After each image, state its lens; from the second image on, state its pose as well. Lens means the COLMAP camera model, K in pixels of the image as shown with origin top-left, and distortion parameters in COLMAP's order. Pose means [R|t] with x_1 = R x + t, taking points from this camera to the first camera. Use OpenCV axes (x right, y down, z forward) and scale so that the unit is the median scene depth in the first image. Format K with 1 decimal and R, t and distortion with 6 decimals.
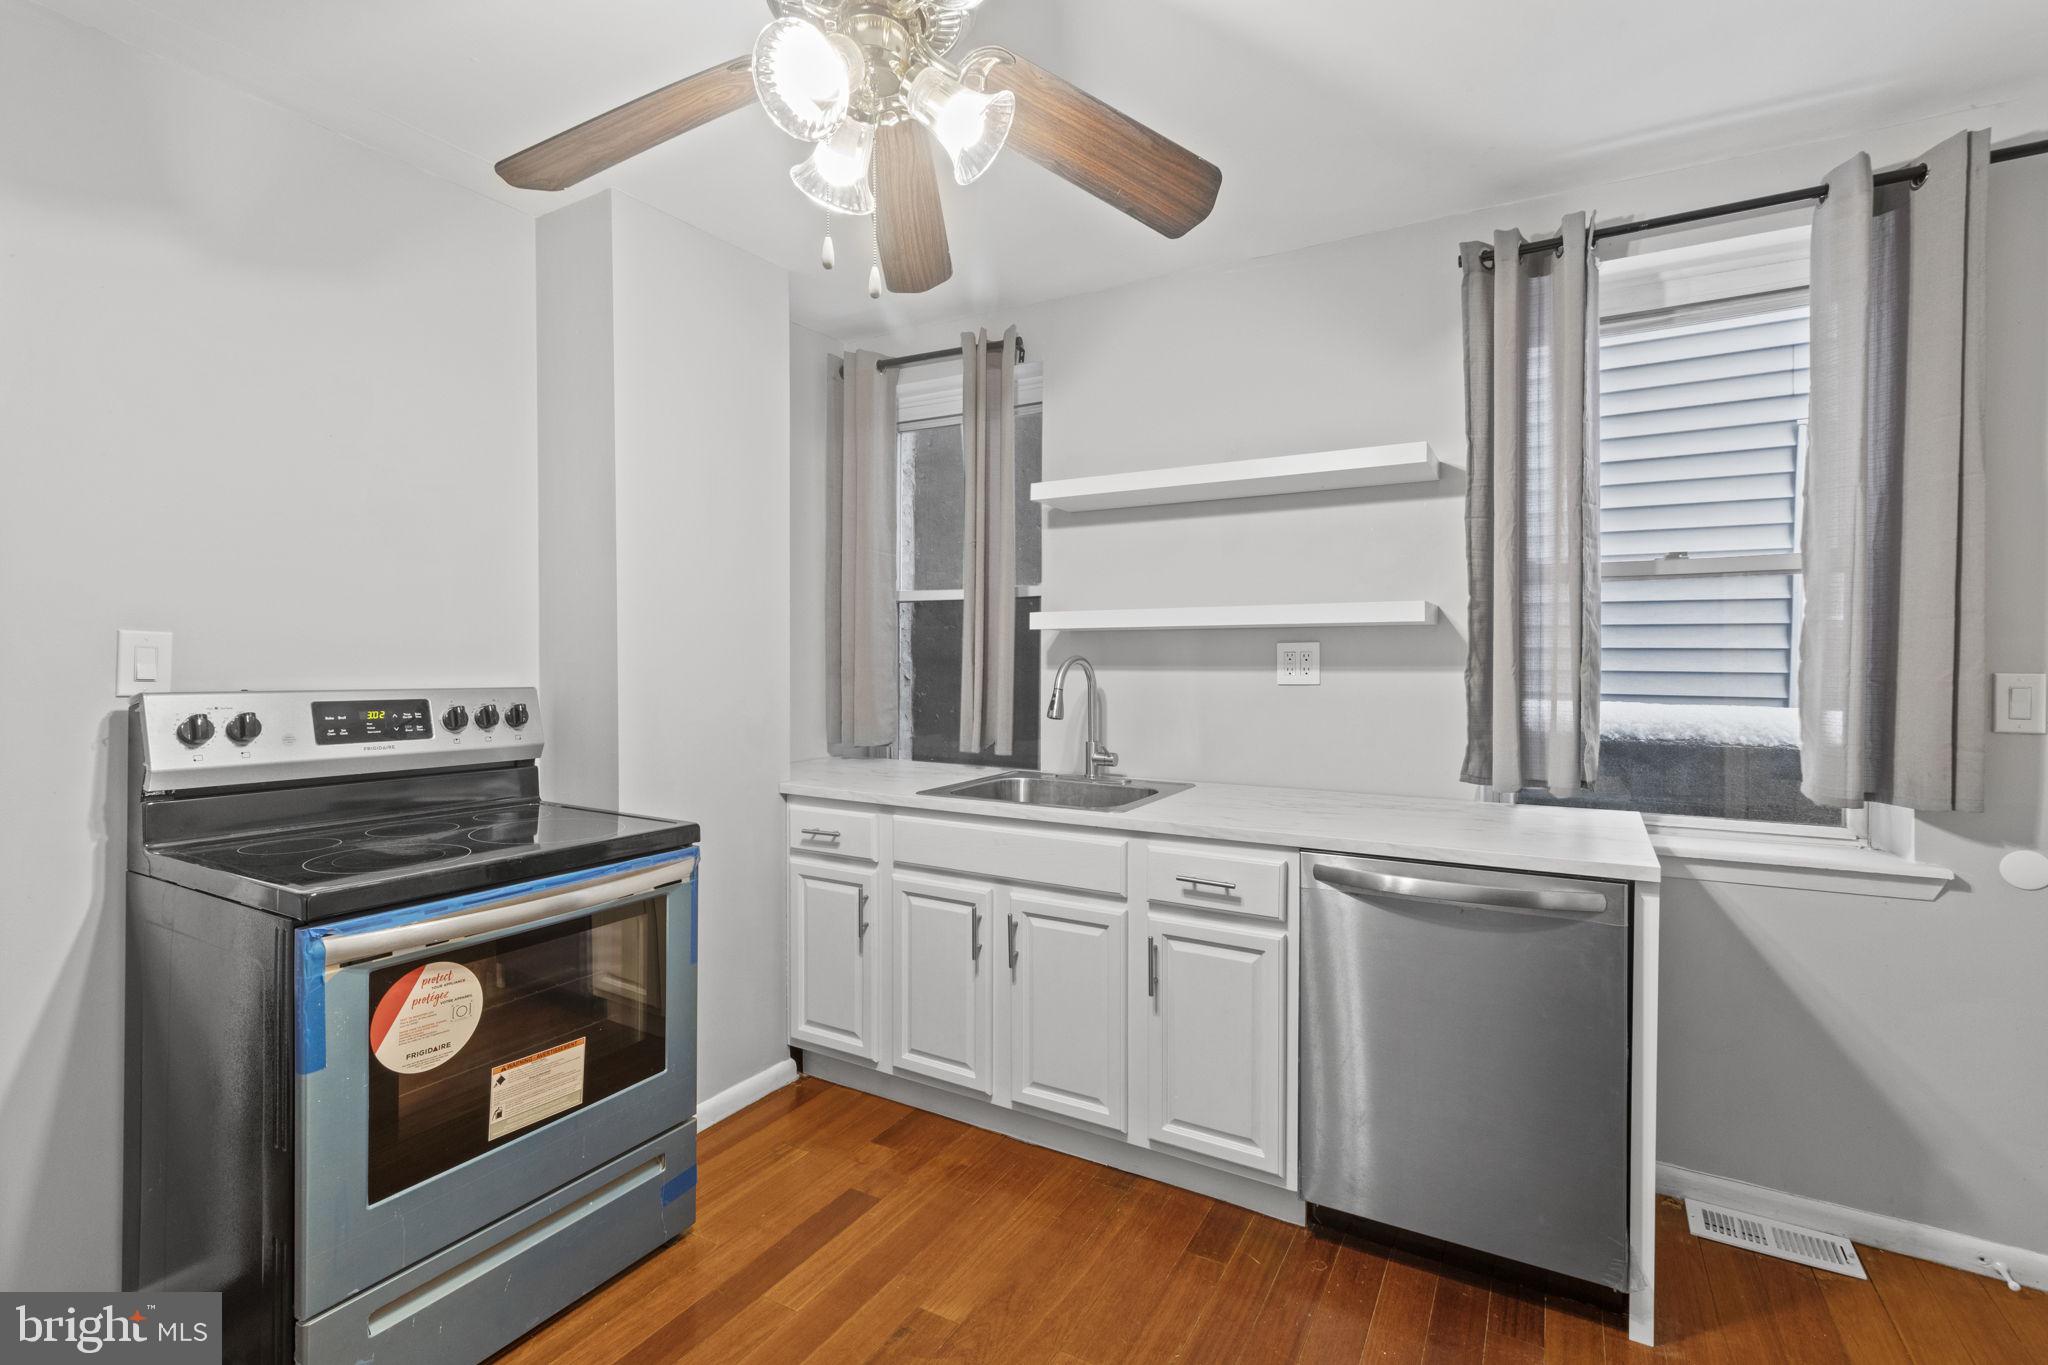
lens RADIAL K [[952.0, 0, 1027.2], [0, 952.0, 659.6], [0, 0, 1]] dist [0.002346, -0.000382]
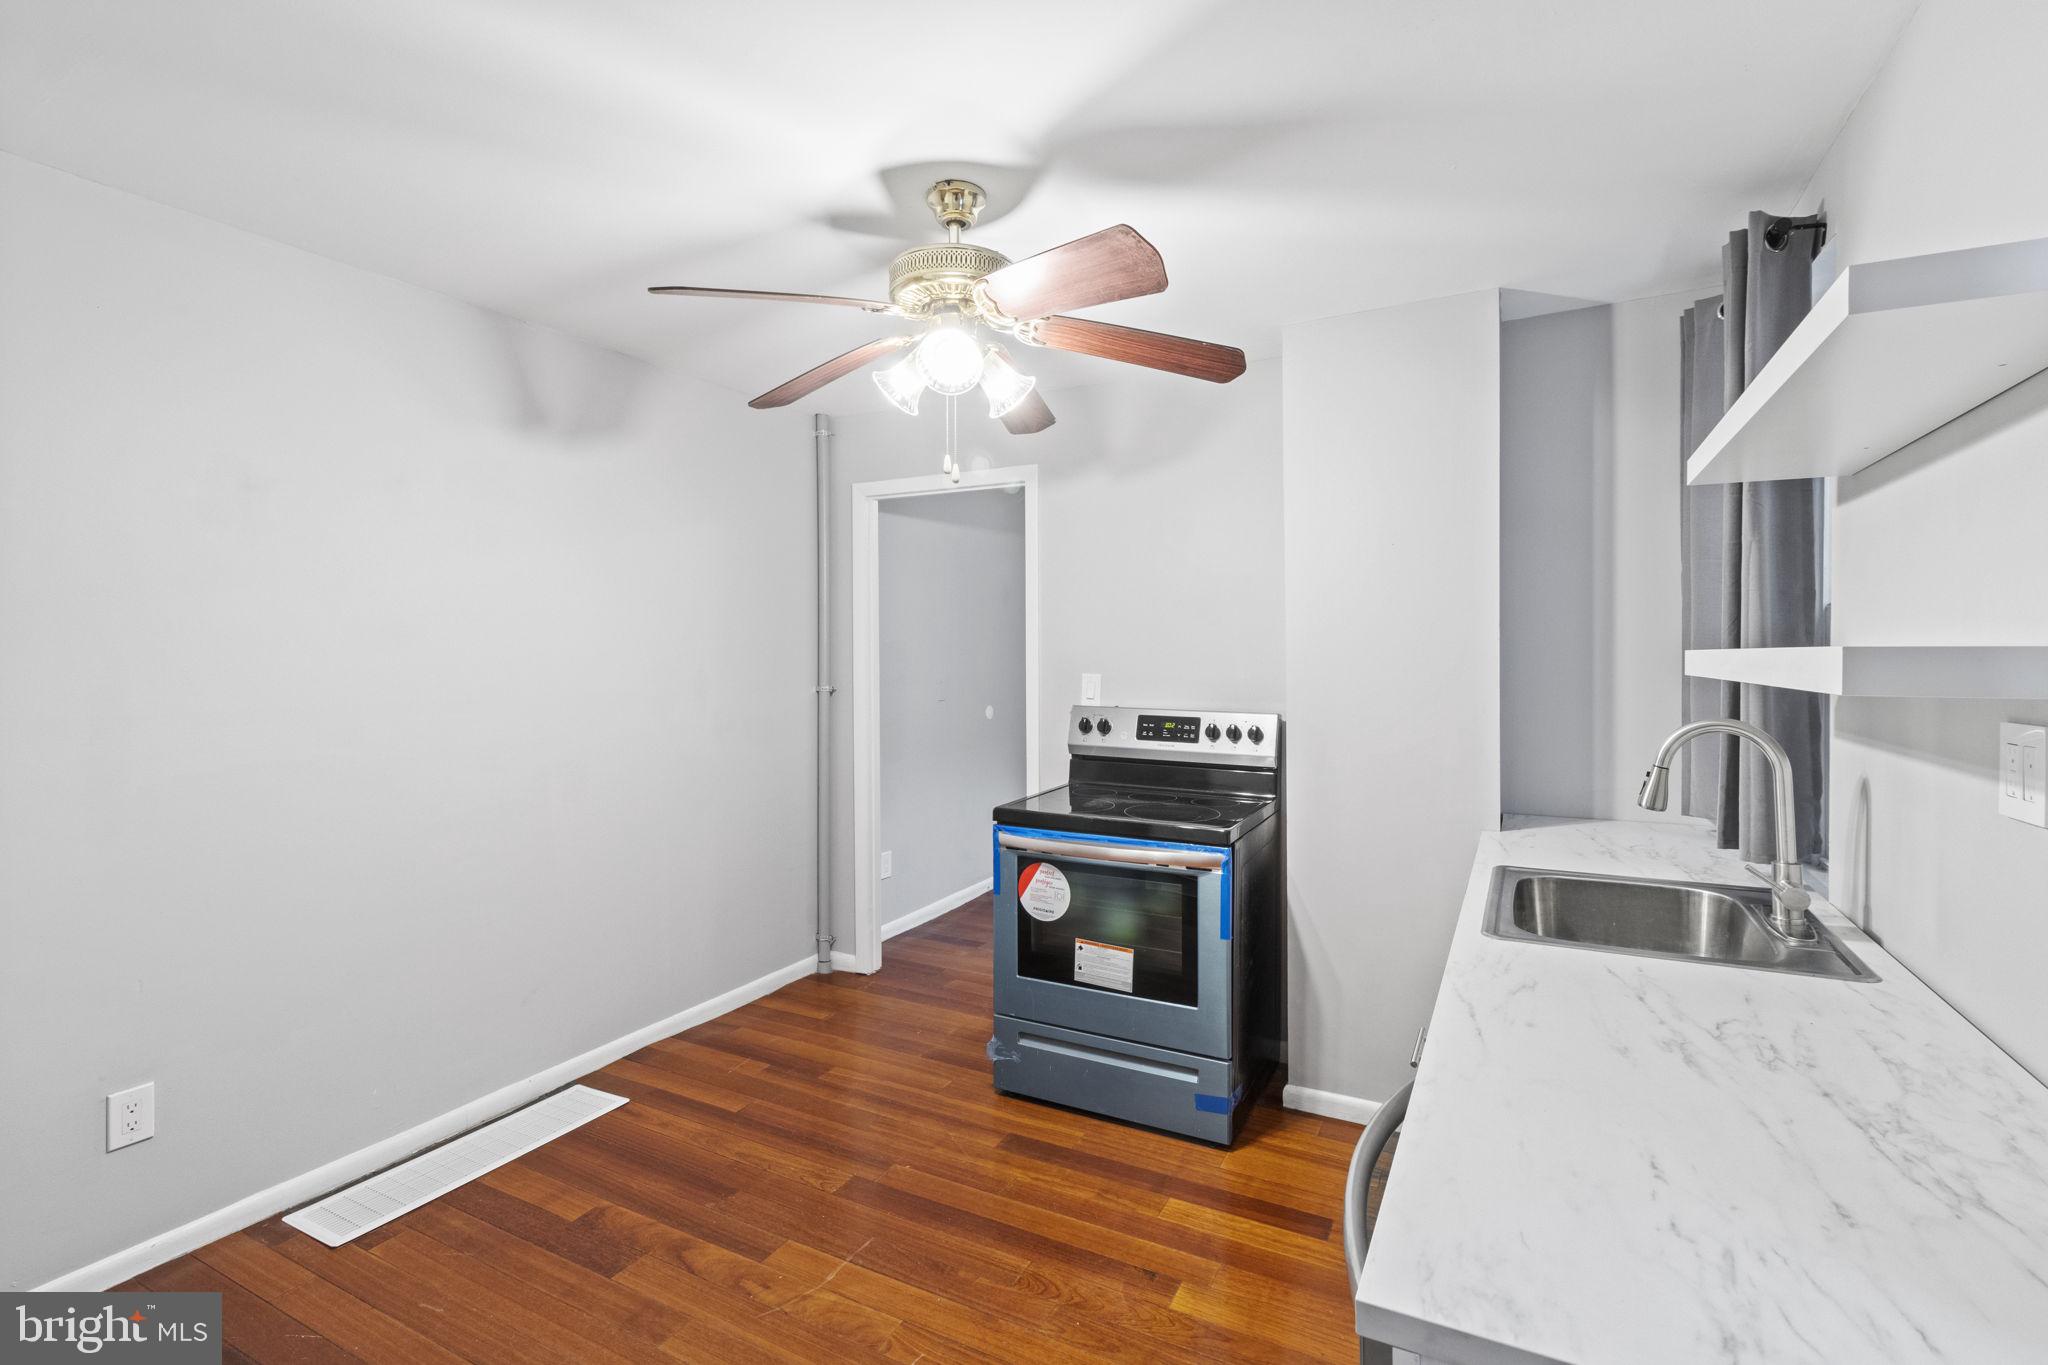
lens RADIAL K [[952.0, 0, 1027.2], [0, 952.0, 659.6], [0, 0, 1]] dist [0.002346, -0.000382]
pose [[0.043124, 0.008716, -0.999032, 0.884507], [-0.004618, 0.999953, 0.008525, -0.063221], [0.999059, 0.004245, 0.043163, 0.661516]]
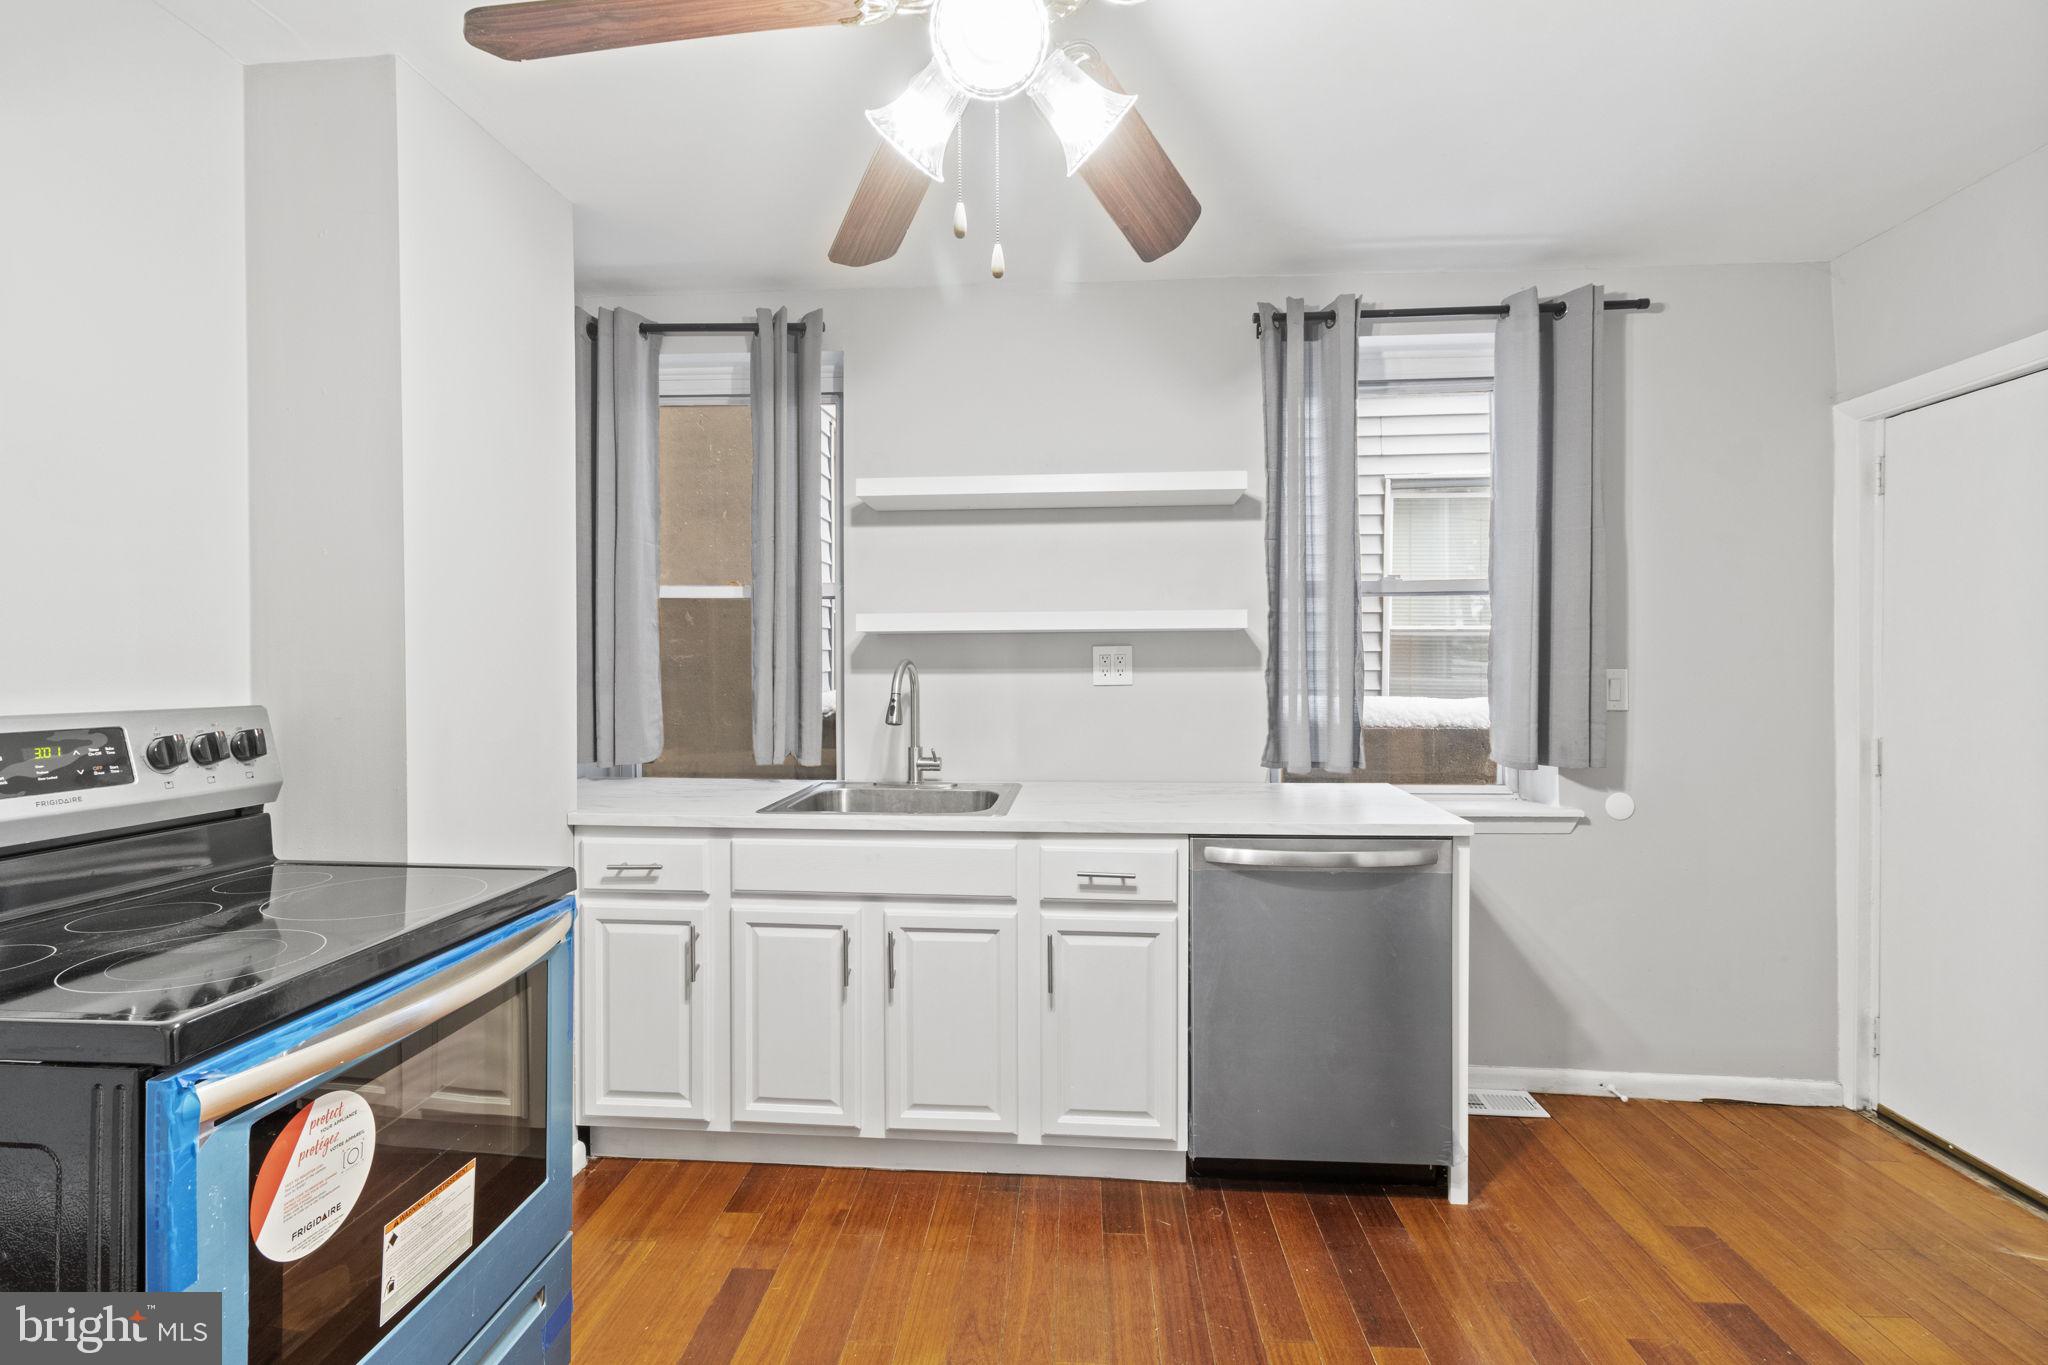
lens RADIAL K [[947.2, 0, 1024.8], [0, 947.2, 655.5], [0, 0, 1]] dist [0.001886, -0.000319]
pose [[0.899923, -0.002757, 0.436039, -0.343185], [0.005839, 0.999967, -0.005727, -0.002283], [-0.436009, 0.007700, 0.899909, 0.098808]]
